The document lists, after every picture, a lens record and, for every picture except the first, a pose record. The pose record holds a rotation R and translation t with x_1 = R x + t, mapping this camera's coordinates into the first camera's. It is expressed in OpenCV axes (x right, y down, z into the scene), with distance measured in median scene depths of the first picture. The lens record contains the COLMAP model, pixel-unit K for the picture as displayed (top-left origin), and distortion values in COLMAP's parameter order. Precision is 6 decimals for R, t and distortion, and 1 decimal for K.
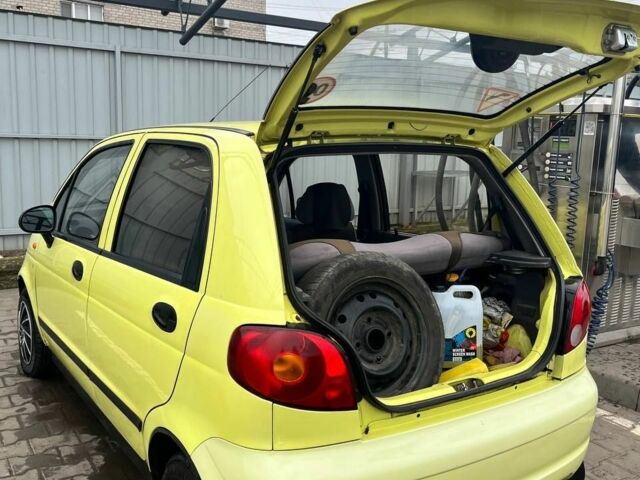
lens RADIAL K [[649.7, 0, 311.7], [0, 649.7, 238.5], [0, 0, 1]] dist [0.057928, -0.003265]
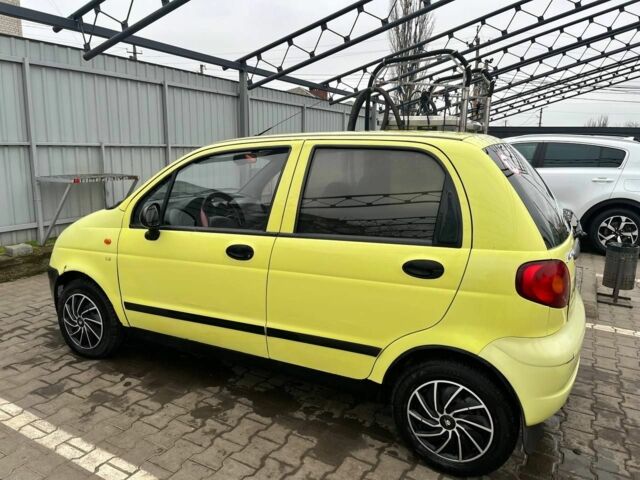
lens RADIAL K [[487.5, 0, 318.4], [0, 487.5, 229.8], [0, 0, 1]] dist [0.033784, 0.000768]
pose [[0.877459, -0.097390, 0.469660, -0.471004], [0.083417, 0.995233, 0.050526, -0.020753], [-0.472342, -0.005157, 0.881400, 0.080166]]
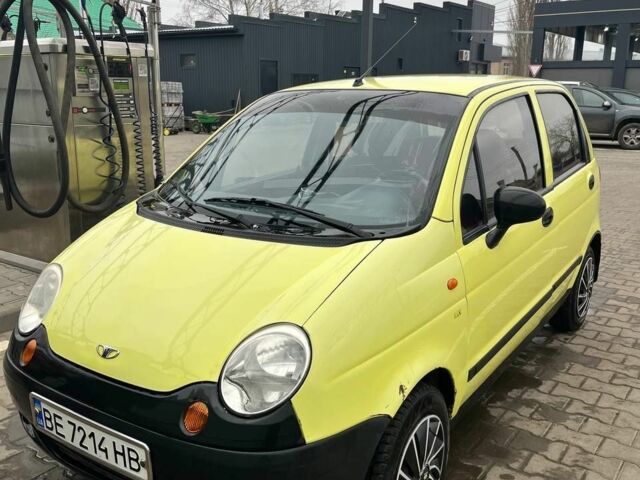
lens RADIAL K [[649.7, 0, 311.7], [0, 649.7, 238.5], [0, 0, 1]] dist [0.057928, -0.003265]
pose [[-0.381655, -0.242037, 0.892052, -0.848848], [0.129563, 0.941569, 0.310904, -0.220011], [-0.915179, 0.234235, -0.327996, 1.234905]]
